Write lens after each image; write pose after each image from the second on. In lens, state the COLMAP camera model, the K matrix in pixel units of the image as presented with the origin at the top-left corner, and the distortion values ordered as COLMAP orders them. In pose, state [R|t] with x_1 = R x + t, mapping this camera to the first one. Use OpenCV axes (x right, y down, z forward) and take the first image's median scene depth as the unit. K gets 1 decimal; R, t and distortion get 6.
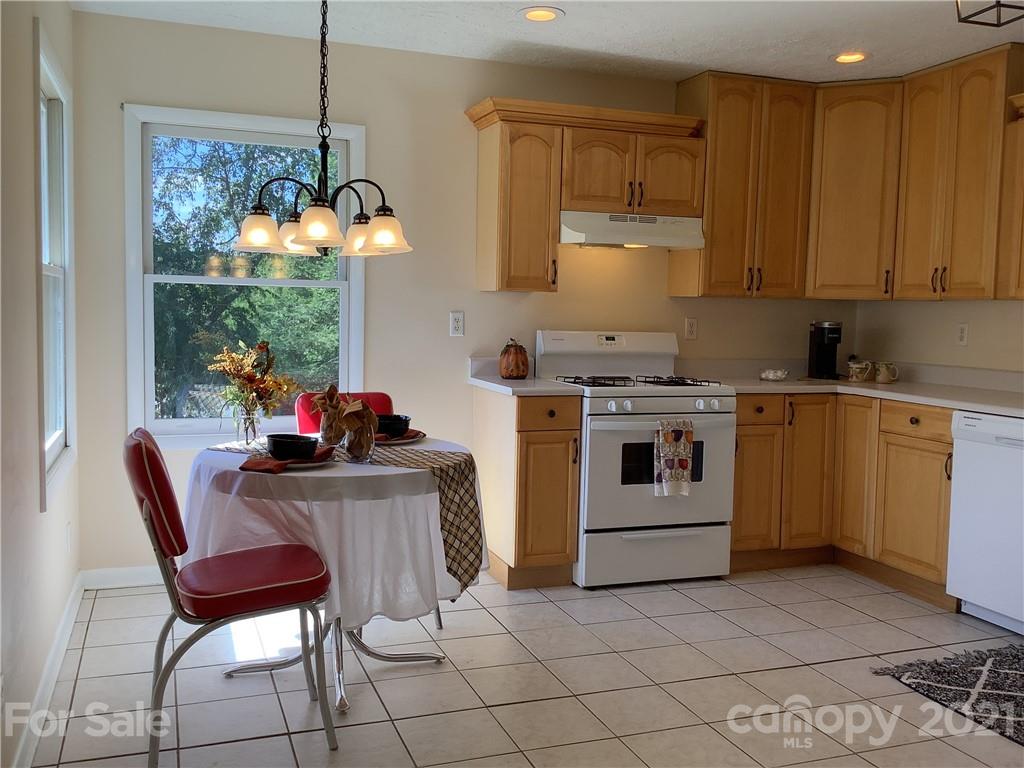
lens RADIAL K [[942.3, 0, 506.2], [0, 942.3, 385.5], [0, 0, 1]] dist [0.020368, 0.000000]
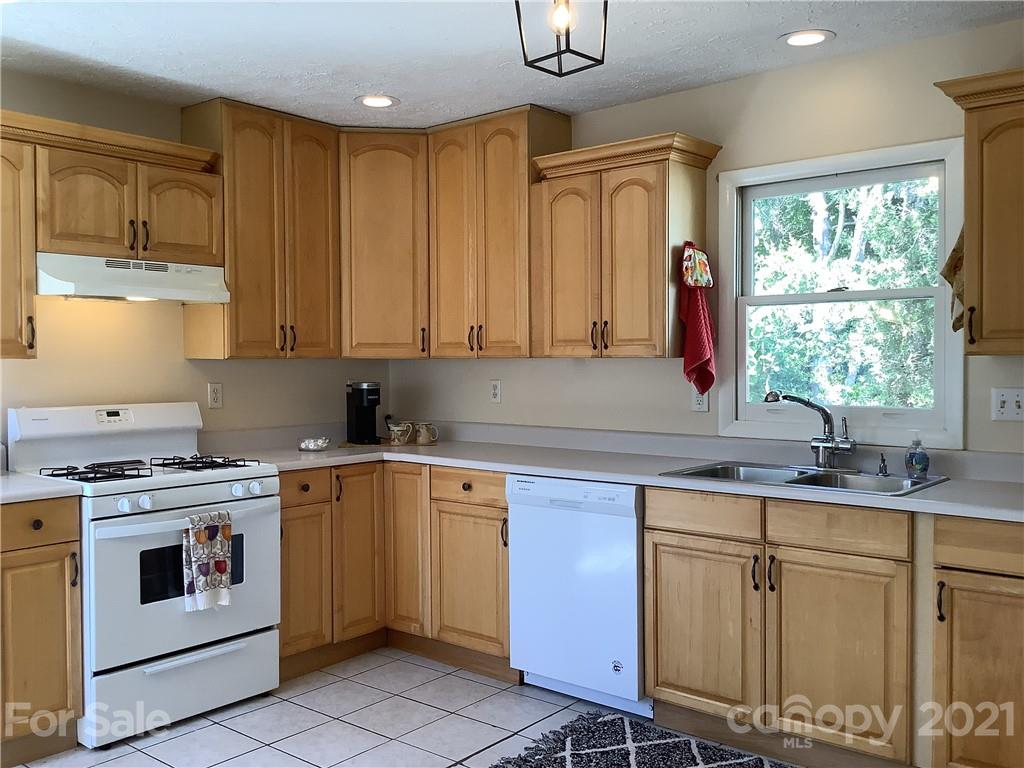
lens RADIAL K [[942.3, 0, 517.2], [0, 942.3, 387.1], [0, 0, 1]] dist [0.020368, 0.000000]
pose [[0.860998, -0.036375, 0.507306, -0.000650], [0.060709, 0.997658, -0.031501, -0.028007], [-0.504972, 0.057920, 0.861190, 0.145295]]
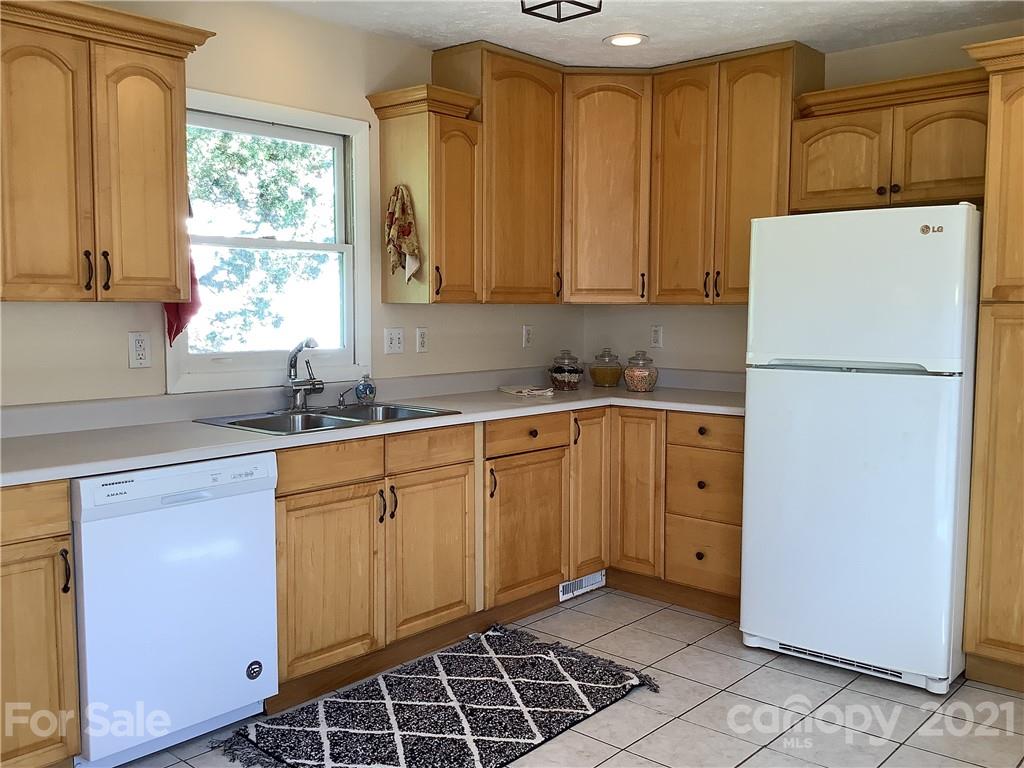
lens RADIAL K [[942.3, 0, 509.8], [0, 942.3, 388.9], [0, 0, 1]] dist [0.020368, 0.000000]
pose [[-0.483715, -0.099209, 0.869585, -0.364146], [0.060142, 0.987439, 0.146109, -0.162927], [-0.873157, 0.122974, -0.471672, 1.672433]]
